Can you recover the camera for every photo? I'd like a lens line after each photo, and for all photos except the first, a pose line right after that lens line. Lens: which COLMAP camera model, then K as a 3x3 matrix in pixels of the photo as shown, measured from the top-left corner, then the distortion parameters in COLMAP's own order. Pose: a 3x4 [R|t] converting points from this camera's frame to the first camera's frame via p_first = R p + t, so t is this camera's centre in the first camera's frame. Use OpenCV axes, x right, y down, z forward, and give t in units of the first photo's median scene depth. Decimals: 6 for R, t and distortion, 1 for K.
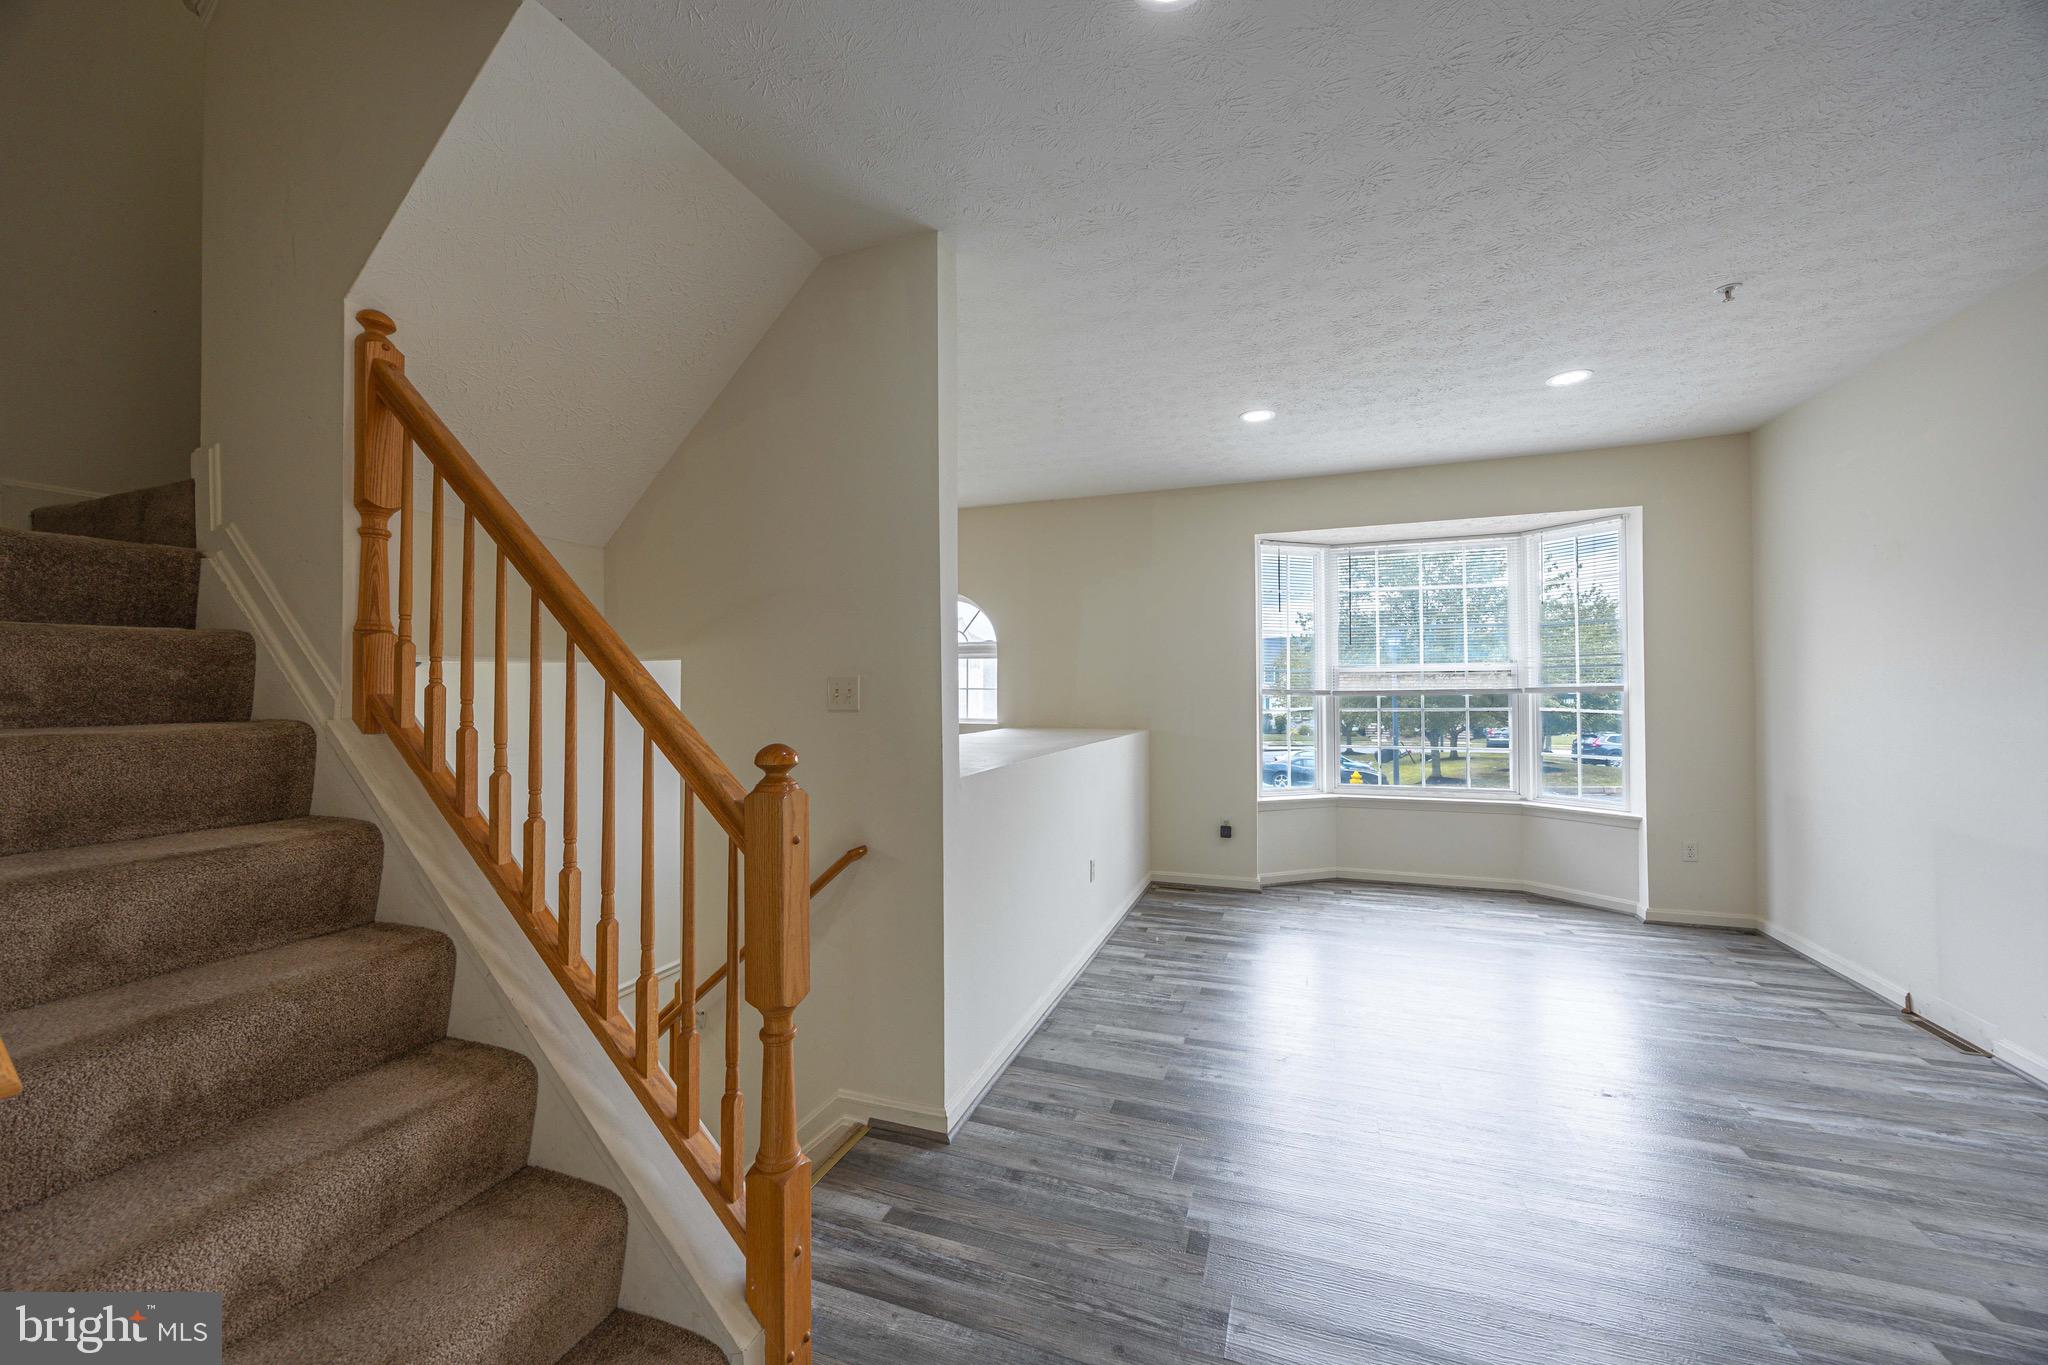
lens RADIAL K [[775.4, 0, 1023.1], [0, 775.4, 681.0], [0, 0, 1]] dist [0.000337, -0.000455]
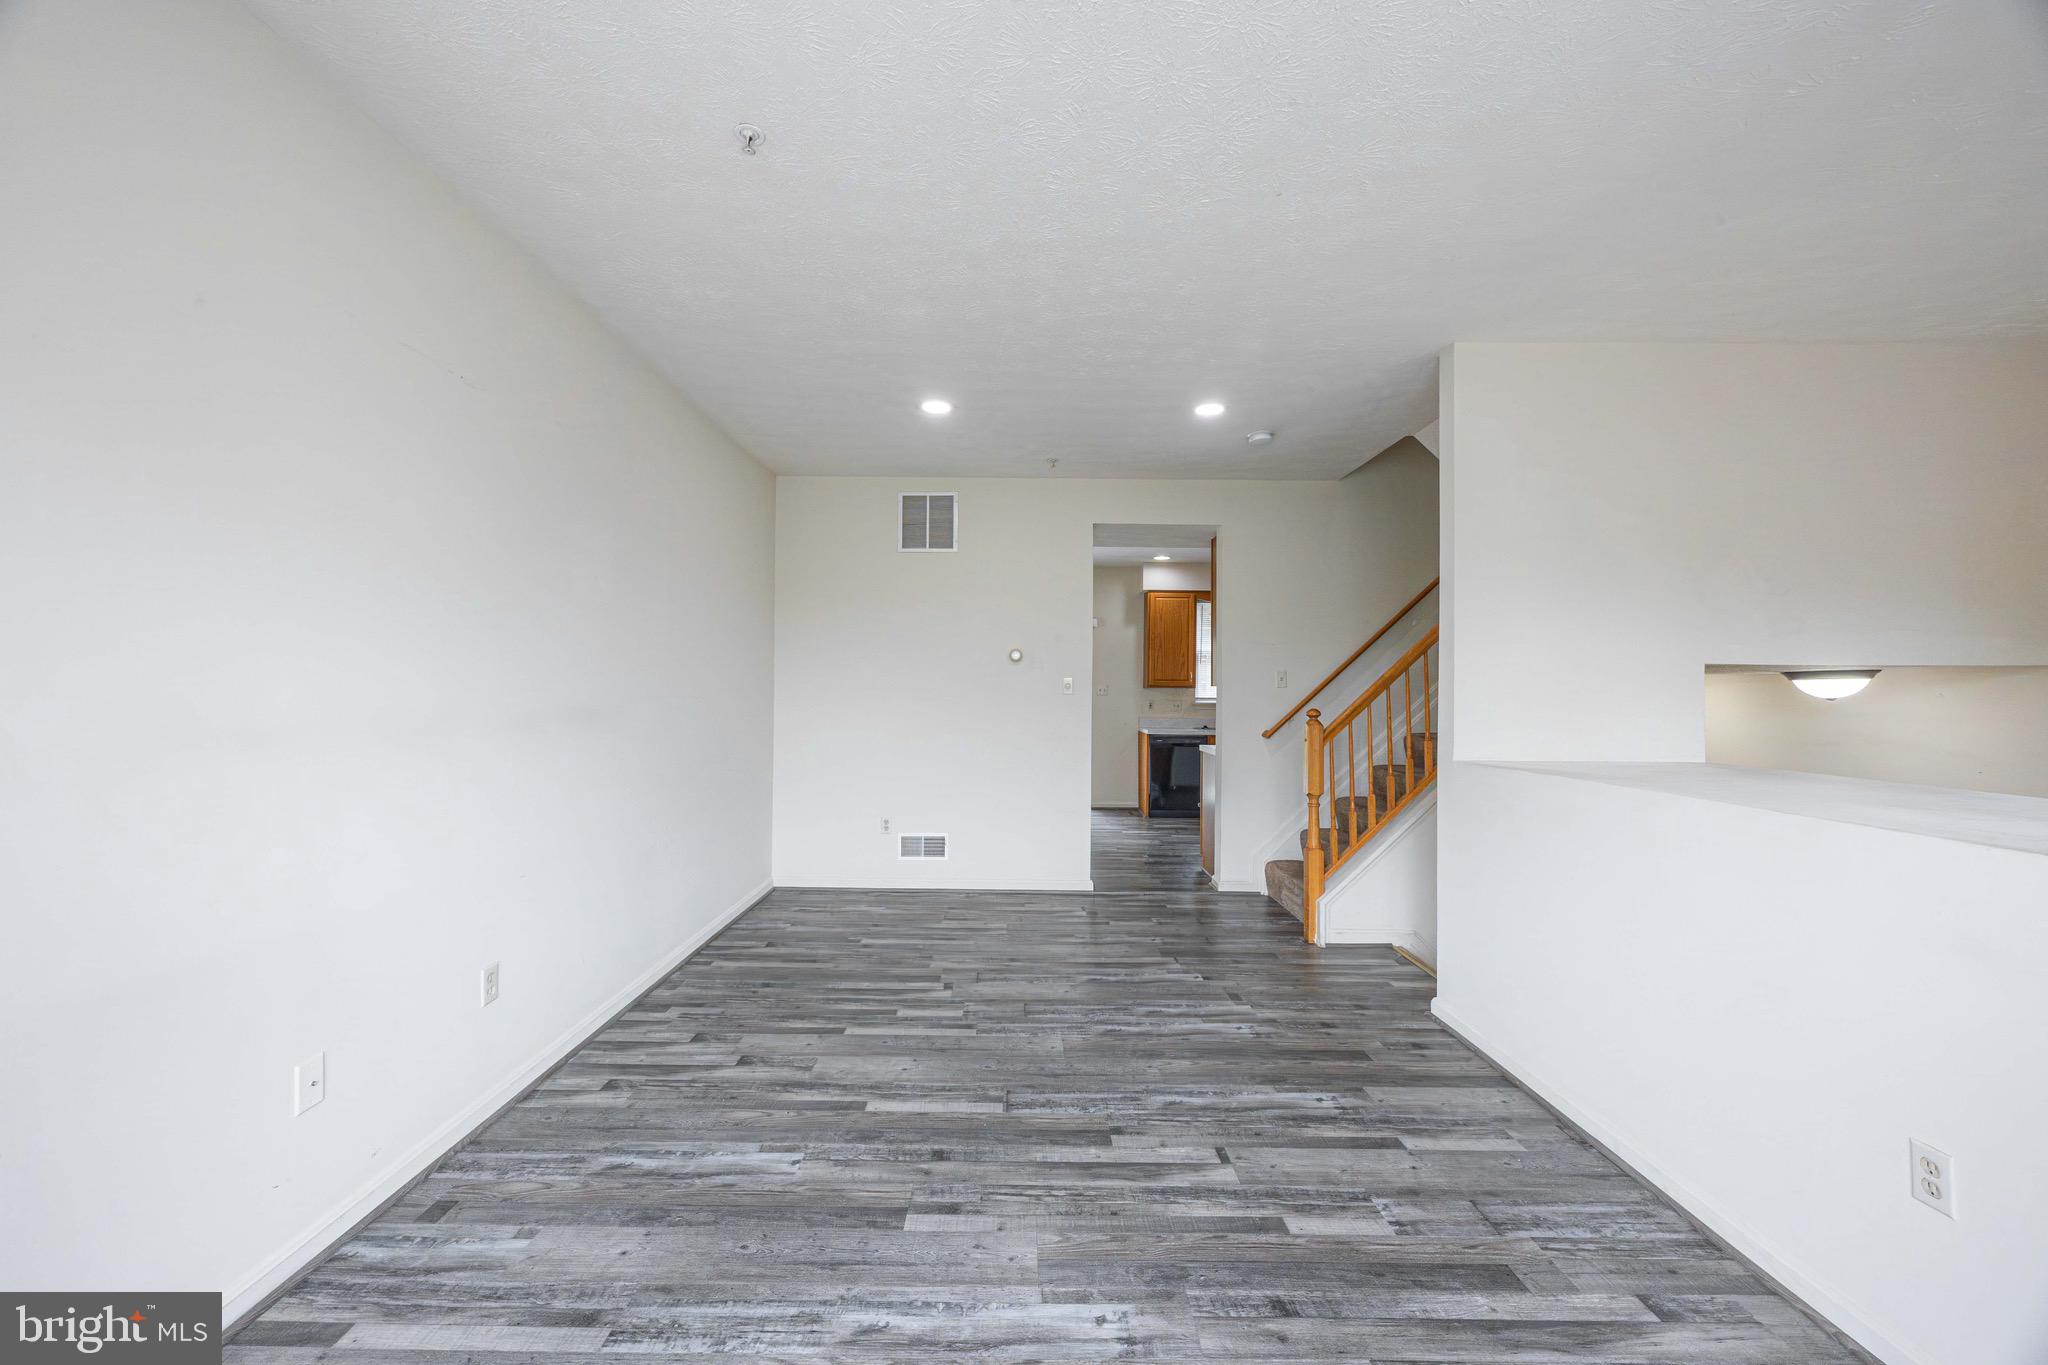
lens RADIAL K [[775.4, 0, 1015.1], [0, 775.4, 682.8], [0, 0, 1]] dist [0.000337, -0.000455]
pose [[-0.939907, -0.008691, -0.341319, 0.618461], [-0.001685, 0.999782, -0.020818, 0.014669], [0.341426, -0.018992, -0.939717, 1.180293]]
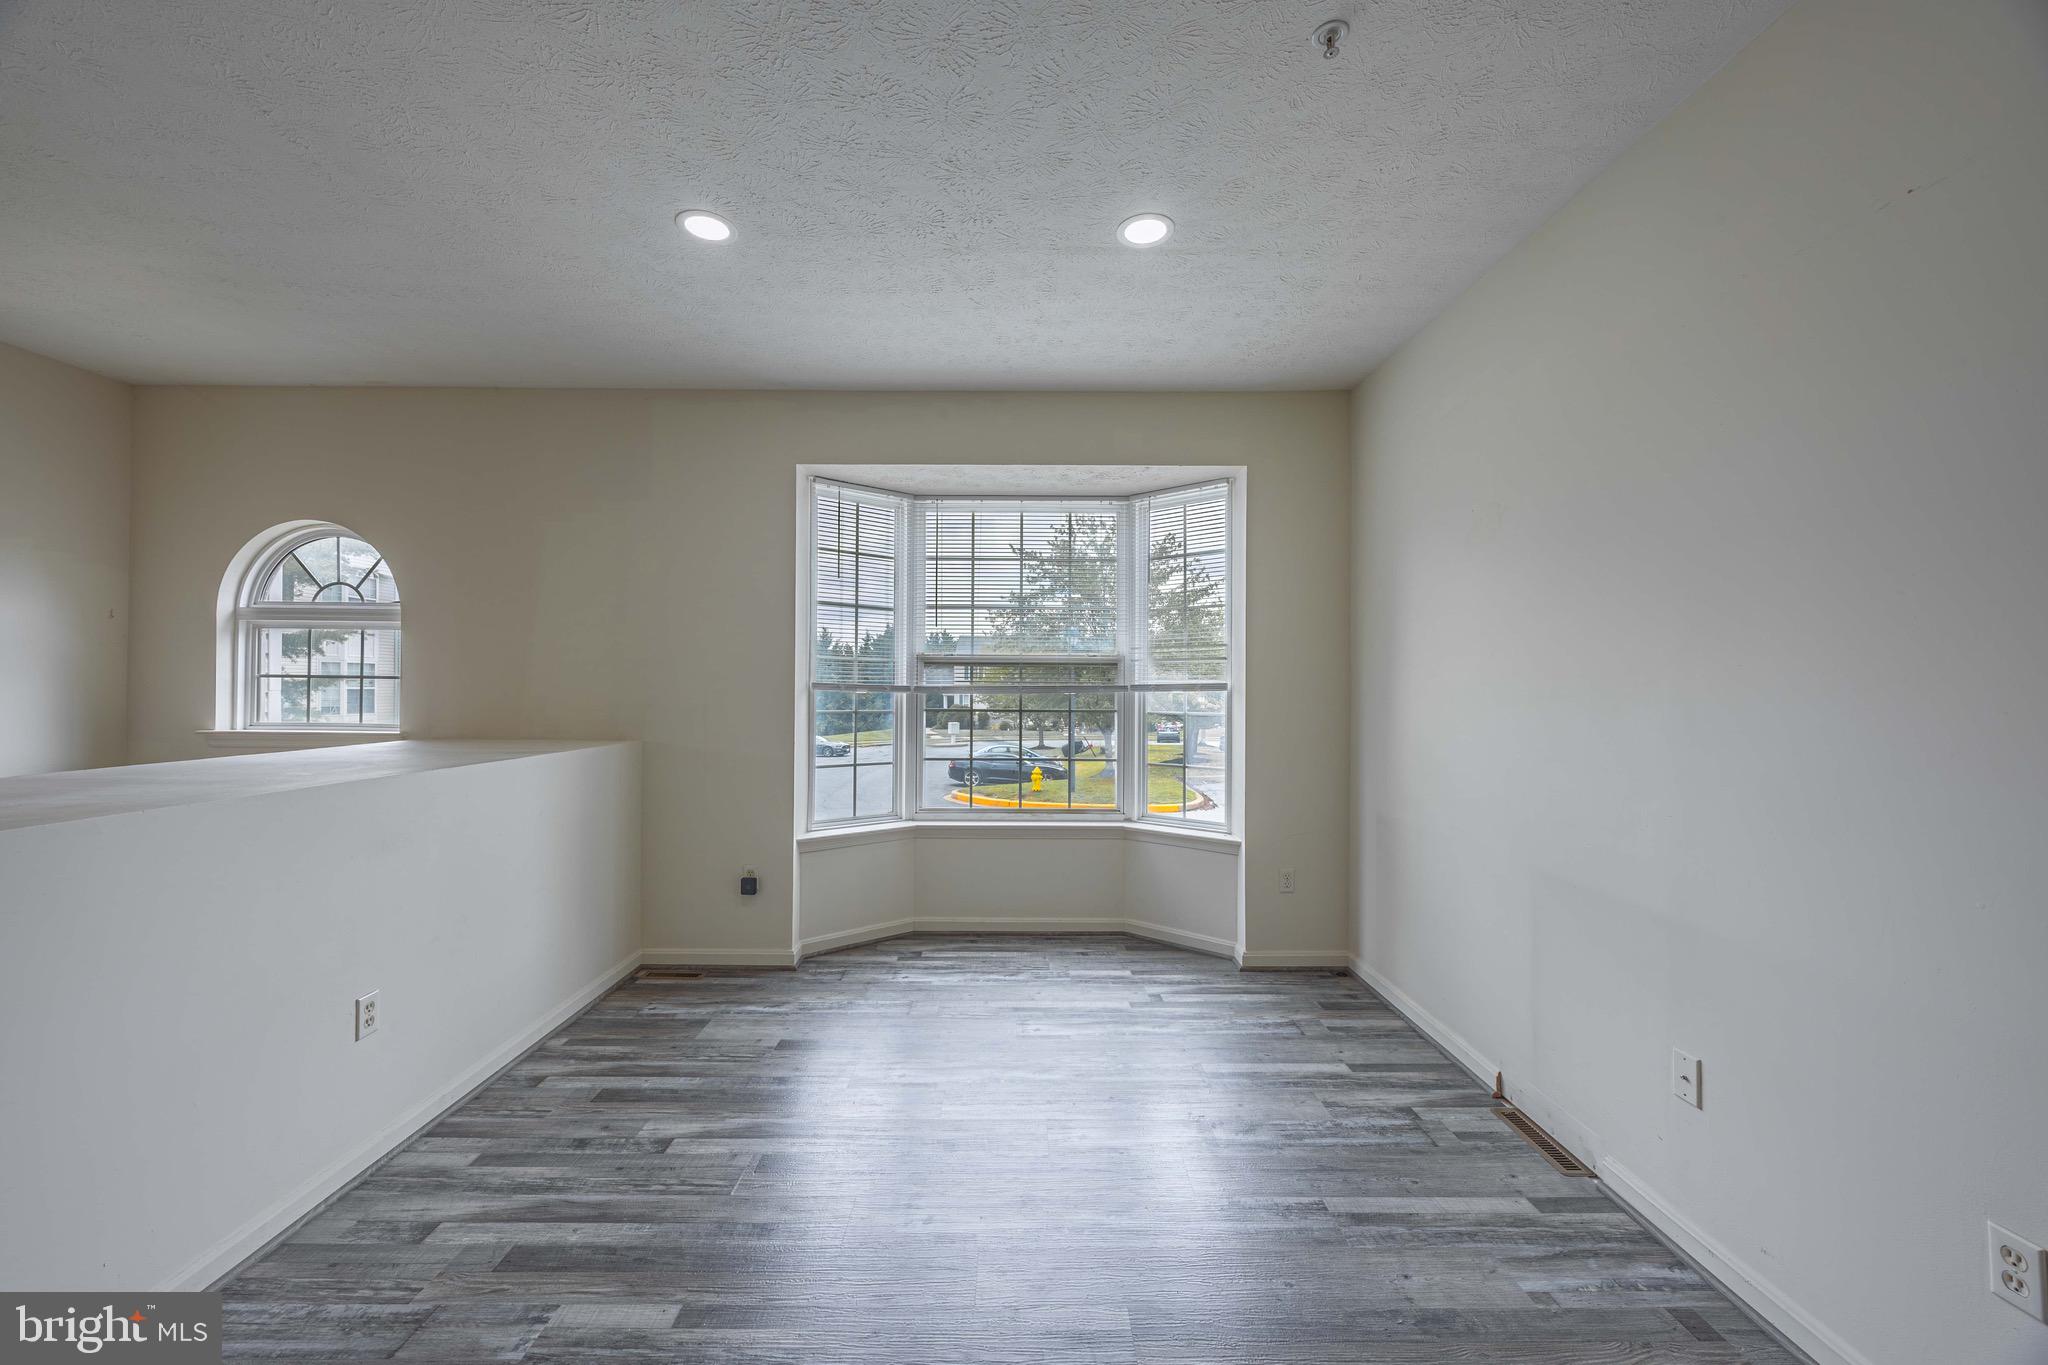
lens RADIAL K [[775.4, 0, 1017.4], [0, 775.4, 682.8], [0, 0, 1]] dist [0.000337, -0.000455]
pose [[0.937626, 0.011843, 0.347444, 0.315224], [-0.014412, 0.999885, 0.004810, 0.005456], [-0.347347, -0.009517, 0.937688, 0.340294]]
